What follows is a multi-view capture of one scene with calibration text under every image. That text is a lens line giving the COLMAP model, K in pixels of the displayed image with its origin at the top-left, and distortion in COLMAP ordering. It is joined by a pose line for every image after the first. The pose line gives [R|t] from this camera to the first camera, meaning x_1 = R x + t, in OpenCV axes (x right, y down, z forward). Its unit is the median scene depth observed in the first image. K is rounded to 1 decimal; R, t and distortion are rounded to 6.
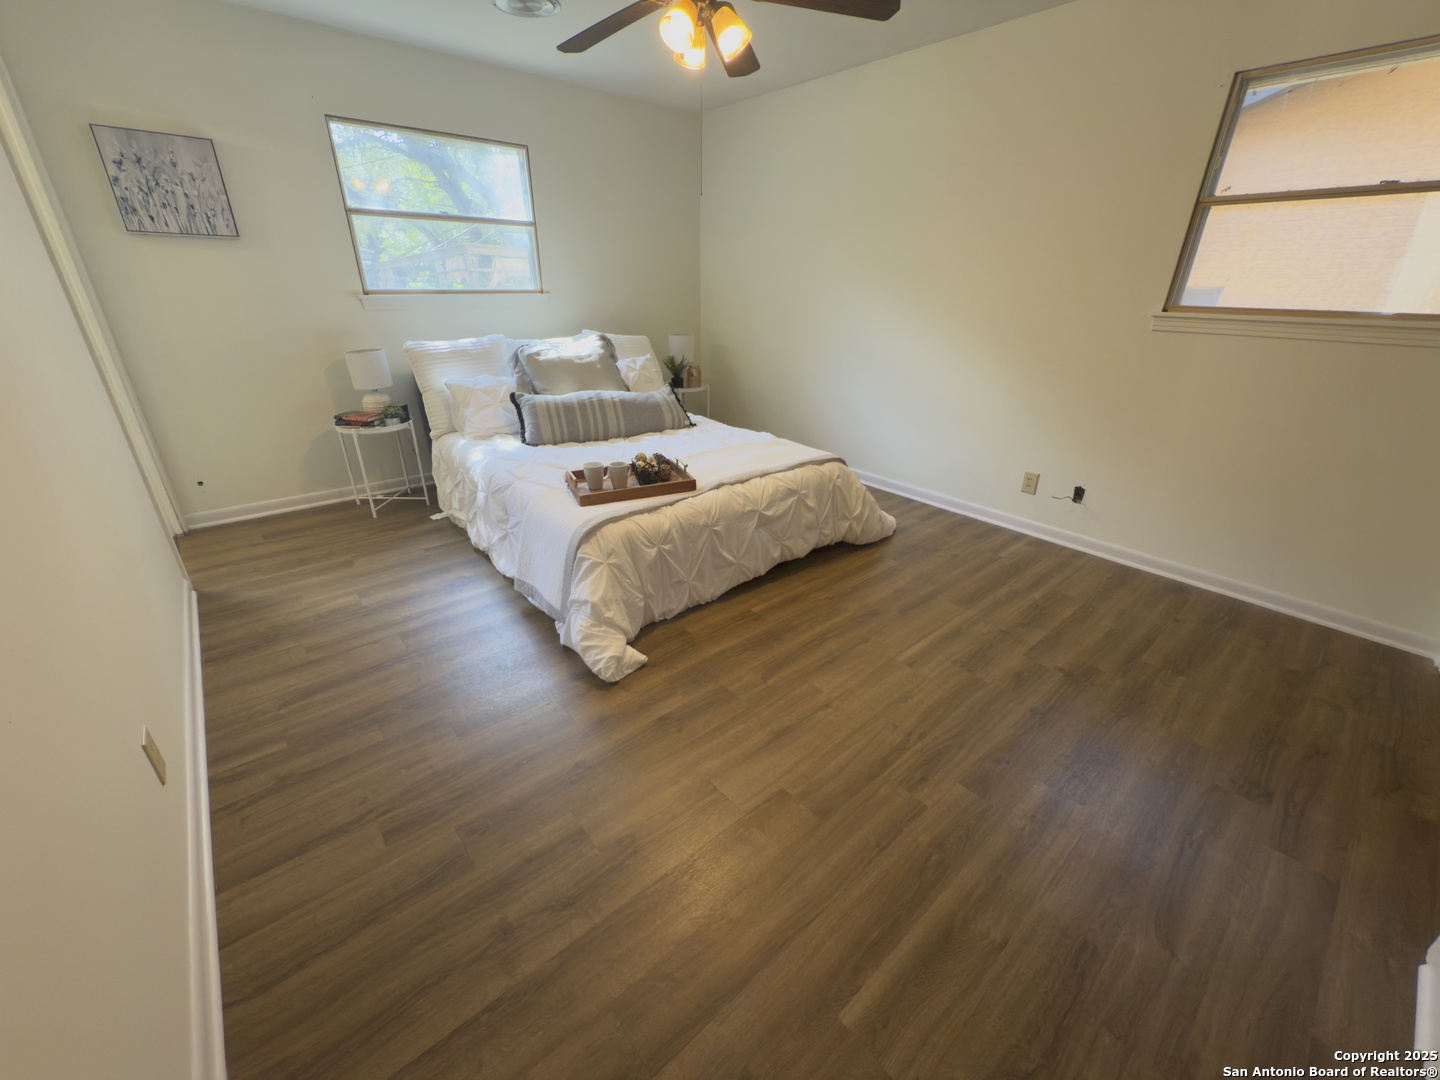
lens RADIAL K [[575.9, 0, 718.3], [0, 575.9, 539.7], [0, 0, 1]] dist [0.002862, -0.000525]
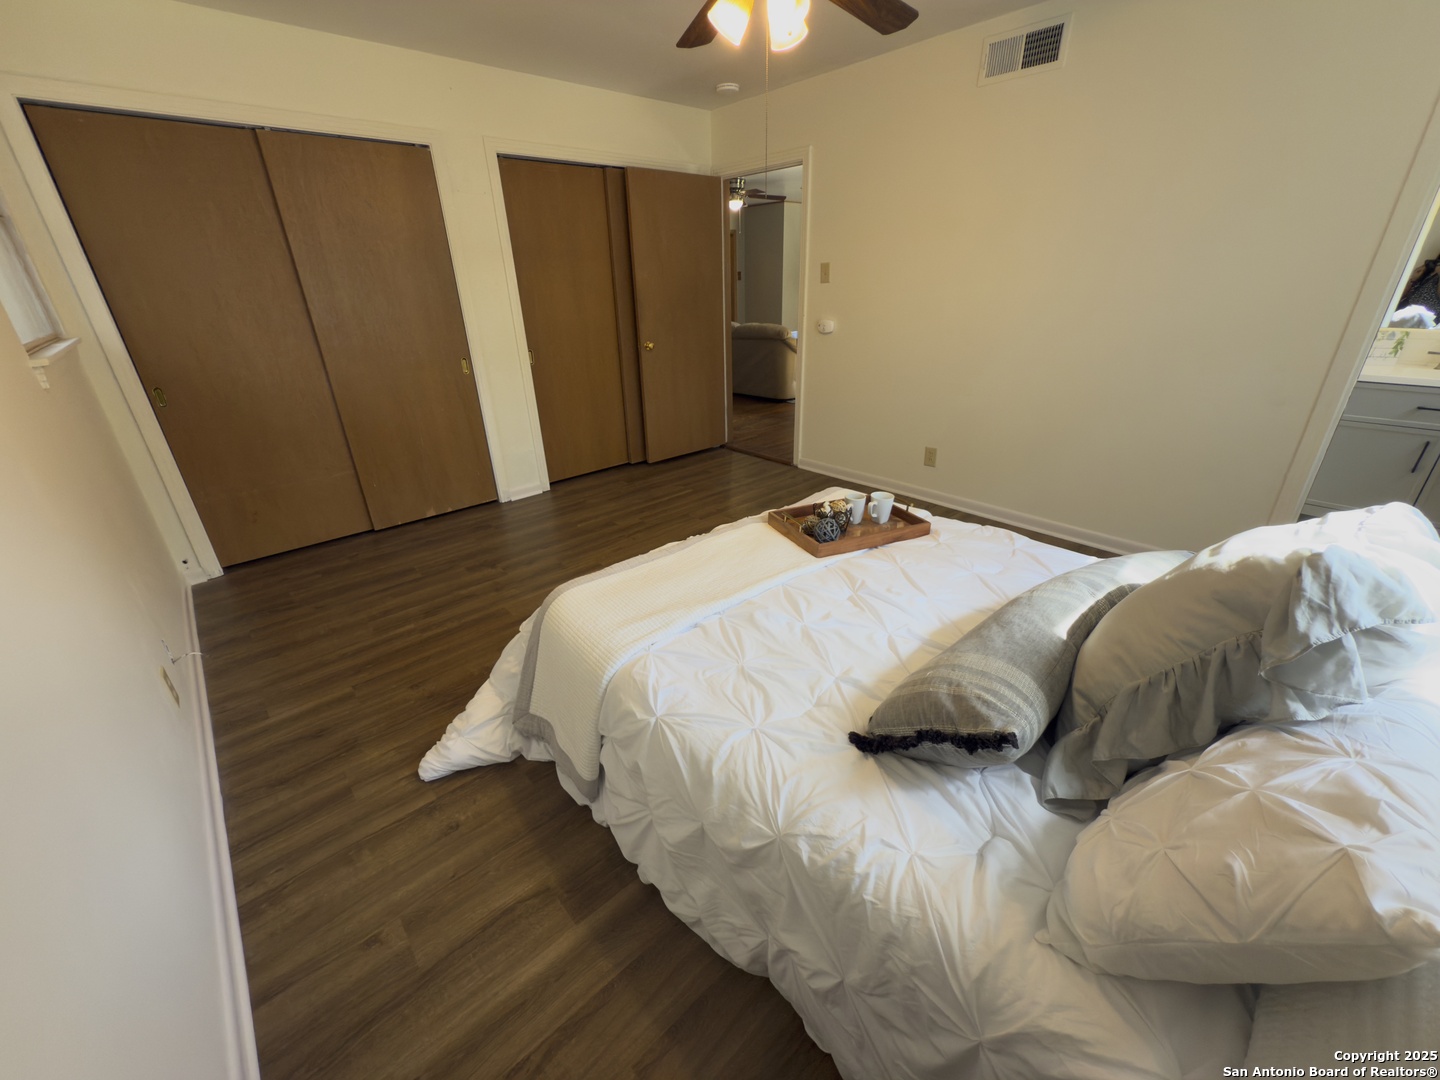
lens RADIAL K [[575.9, 0, 718.4], [0, 575.9, 542.1], [0, 0, 1]] dist [0.002862, -0.000525]
pose [[-0.999362, 0.018735, -0.030404, 0.070623], [-0.010409, 0.661576, 0.749806, -0.760965], [0.034162, 0.749644, -0.660959, 1.638617]]
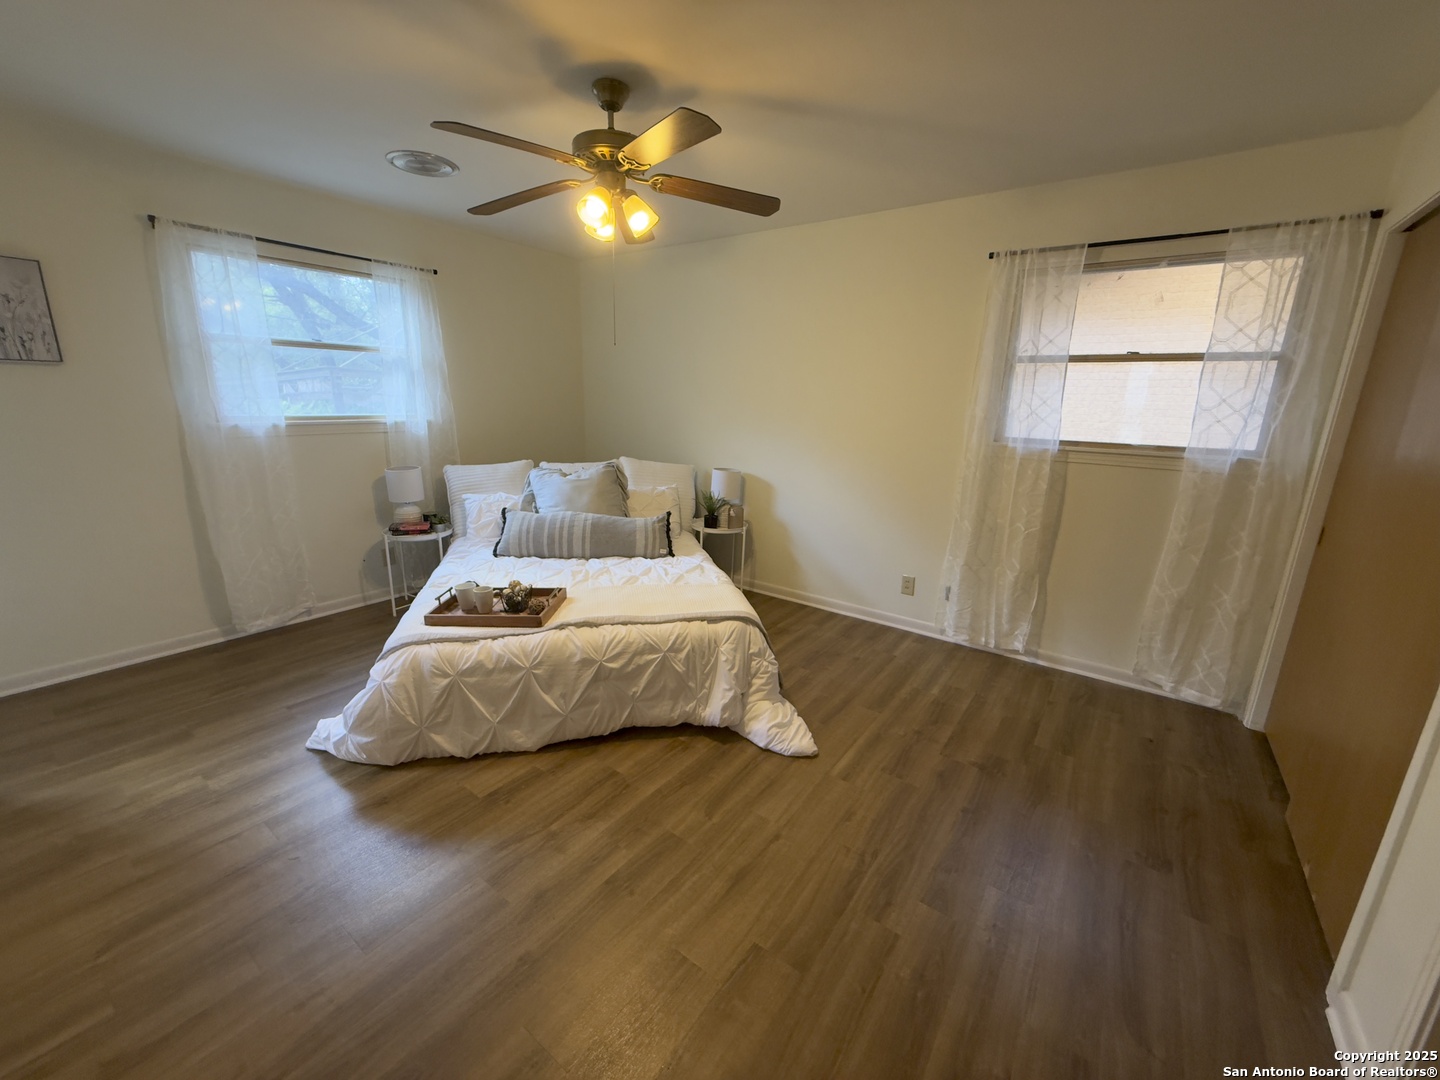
lens RADIAL K [[575.9, 0, 712.8], [0, 575.9, 538.3], [0, 0, 1]] dist [0.002862, -0.000525]
pose [[0.973817, -0.042645, 0.223296, -0.087802], [0.081043, 0.982834, -0.165738, -0.042514], [-0.212395, 0.179495, 0.960557, -0.002558]]
